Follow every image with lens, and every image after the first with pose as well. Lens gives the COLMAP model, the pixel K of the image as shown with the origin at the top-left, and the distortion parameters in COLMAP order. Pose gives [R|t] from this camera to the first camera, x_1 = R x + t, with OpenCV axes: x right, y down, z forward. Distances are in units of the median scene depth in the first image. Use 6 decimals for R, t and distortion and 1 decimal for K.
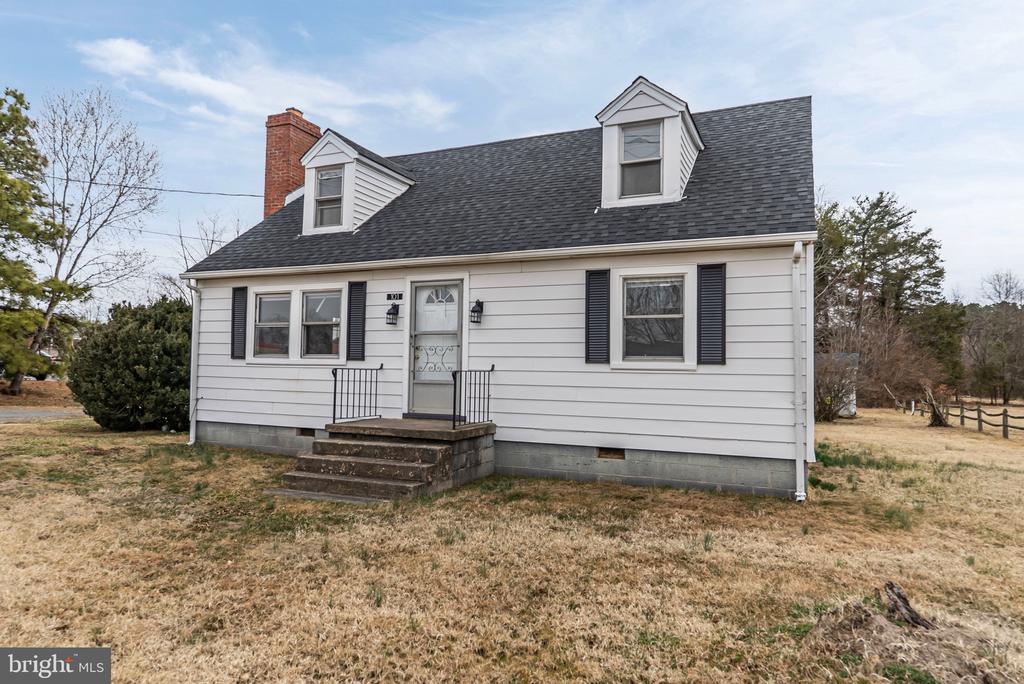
lens RADIAL K [[652.1, 0, 512.0], [0, 652.1, 342.0], [0, 0, 1]] dist [0.002559, 0.000419]
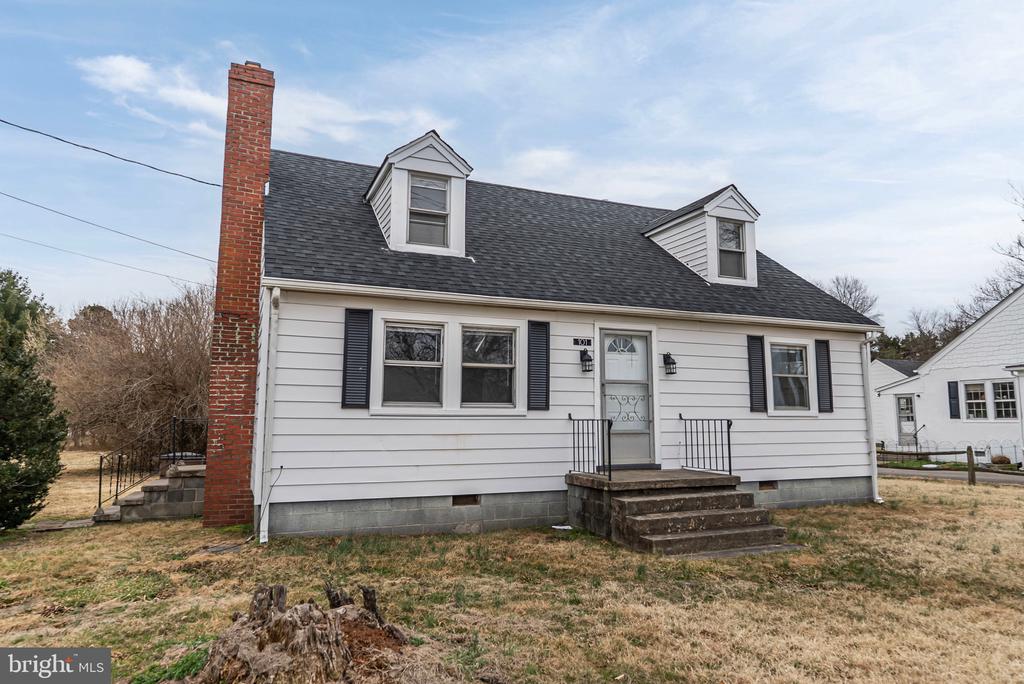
lens RADIAL K [[664.7, 0, 512.8], [0, 664.7, 331.2], [0, 0, 1]] dist [-0.003689, -0.000545]
pose [[0.675610, 0.081172, 0.732777, -0.932276], [-0.022922, 0.995753, -0.089169, 0.002922], [-0.736903, 0.043446, 0.674601, 0.413511]]
